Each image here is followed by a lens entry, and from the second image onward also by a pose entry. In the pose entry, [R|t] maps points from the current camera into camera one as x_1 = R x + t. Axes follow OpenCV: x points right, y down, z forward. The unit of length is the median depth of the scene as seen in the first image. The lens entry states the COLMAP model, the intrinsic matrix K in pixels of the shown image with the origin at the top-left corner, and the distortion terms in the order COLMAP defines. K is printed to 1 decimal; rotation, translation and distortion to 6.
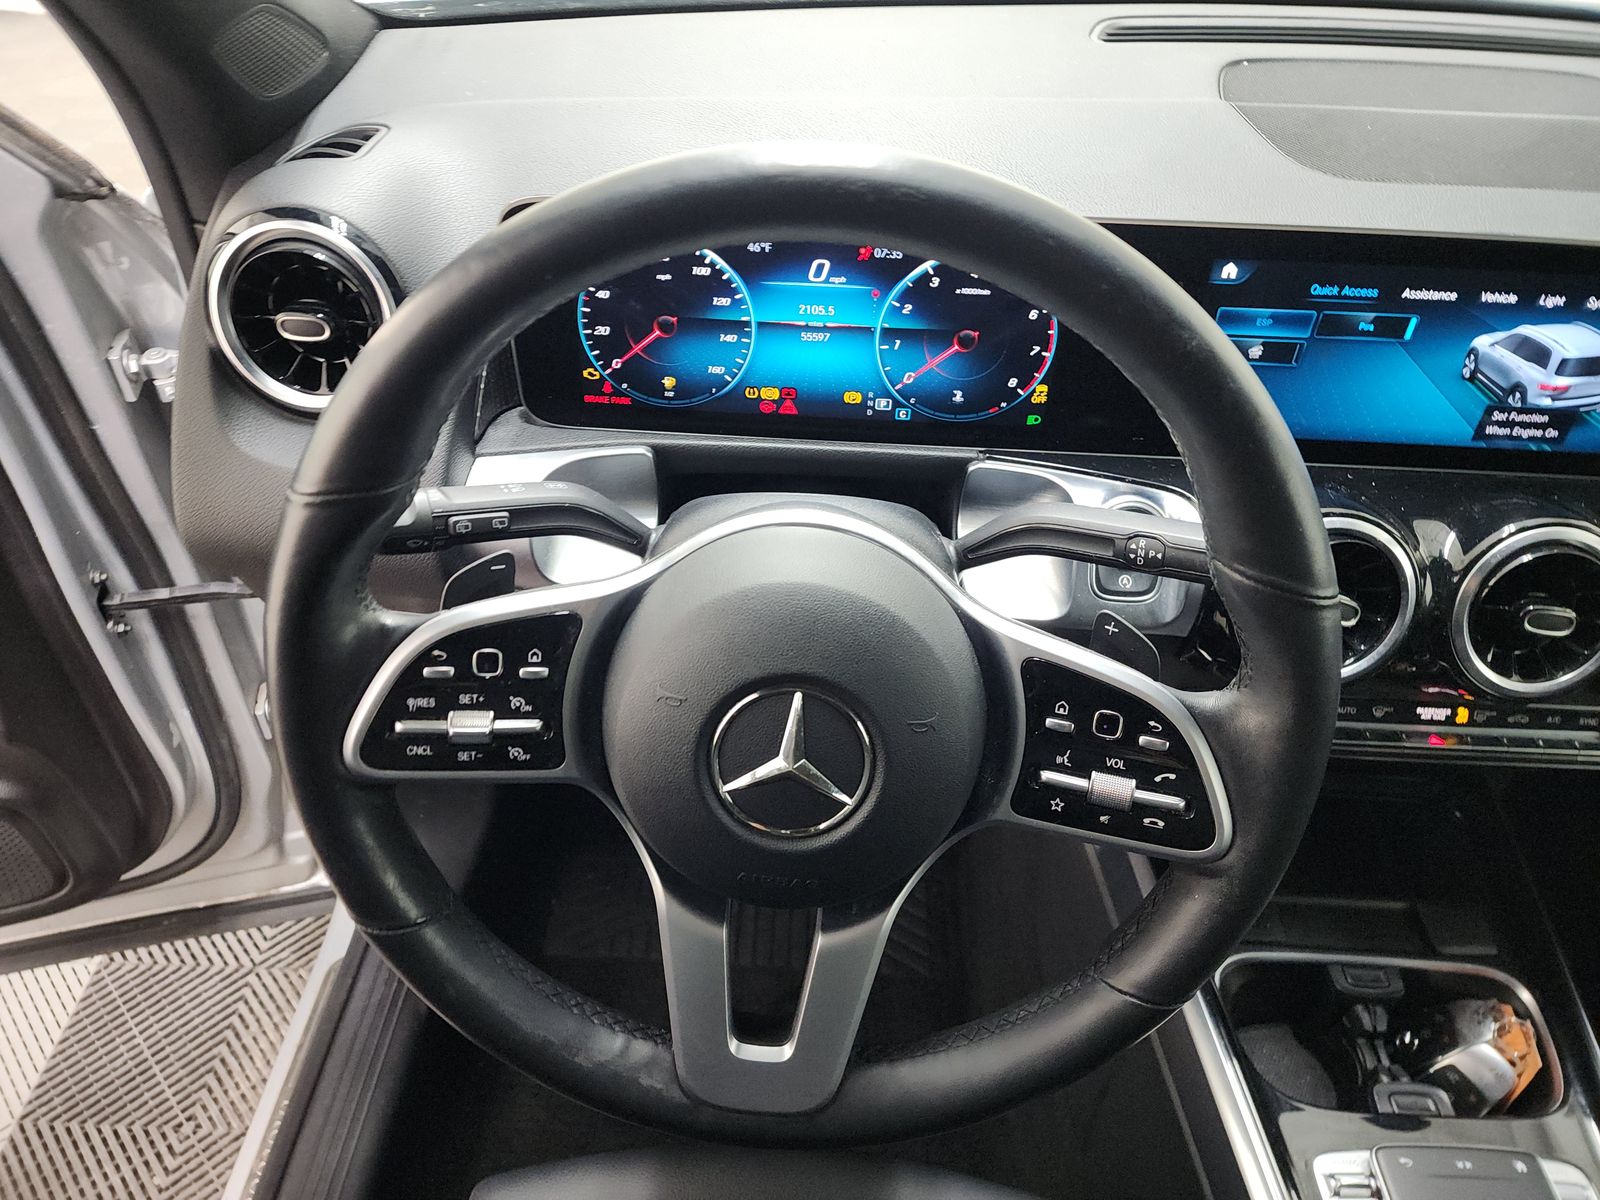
lens RADIAL K [[1083.1, 0, 800.0], [0, 1083.1, 600.0], [0, 0, 1]] dist [0.067658, -0.067416]
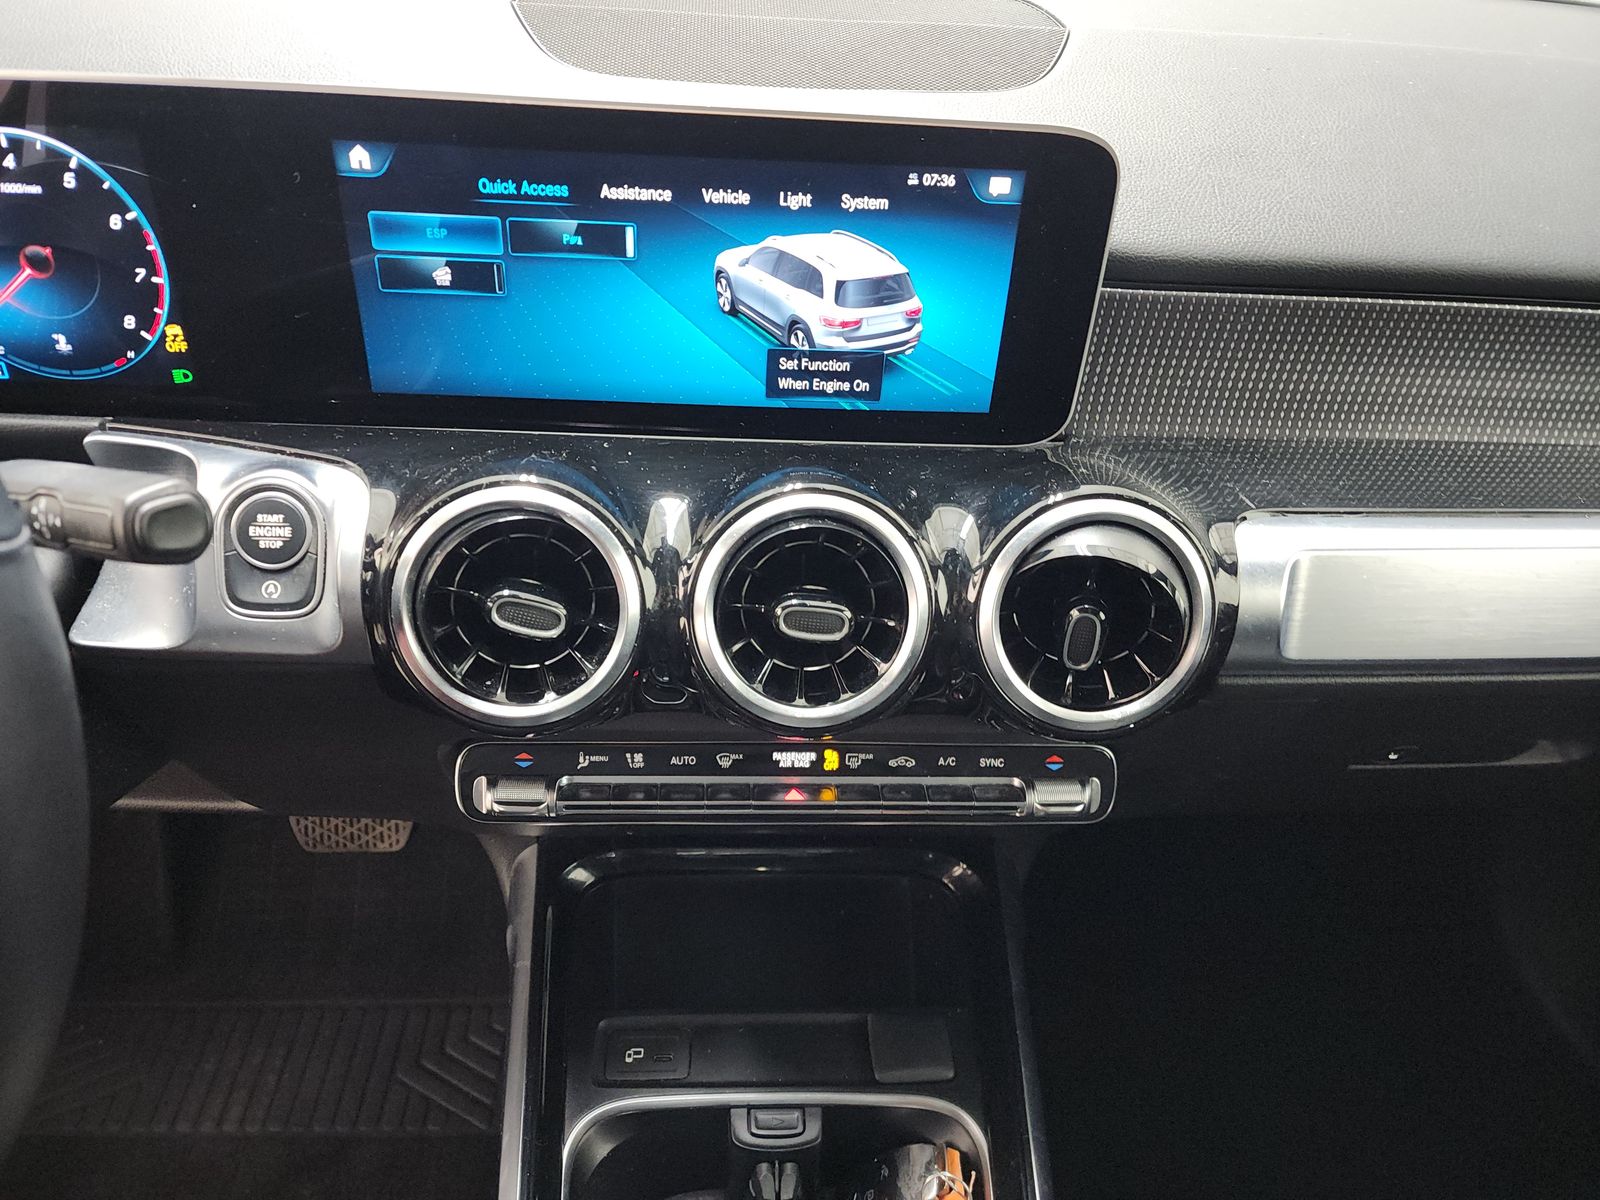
lens RADIAL K [[1083.1, 0, 800.0], [0, 1083.1, 600.0], [0, 0, 1]] dist [0.067658, -0.067416]
pose [[0.997299, -0.028527, 0.067685, 0.597741], [0.033776, 0.996403, -0.077714, 0.057497], [-0.065225, 0.079791, 0.994675, 0.262894]]
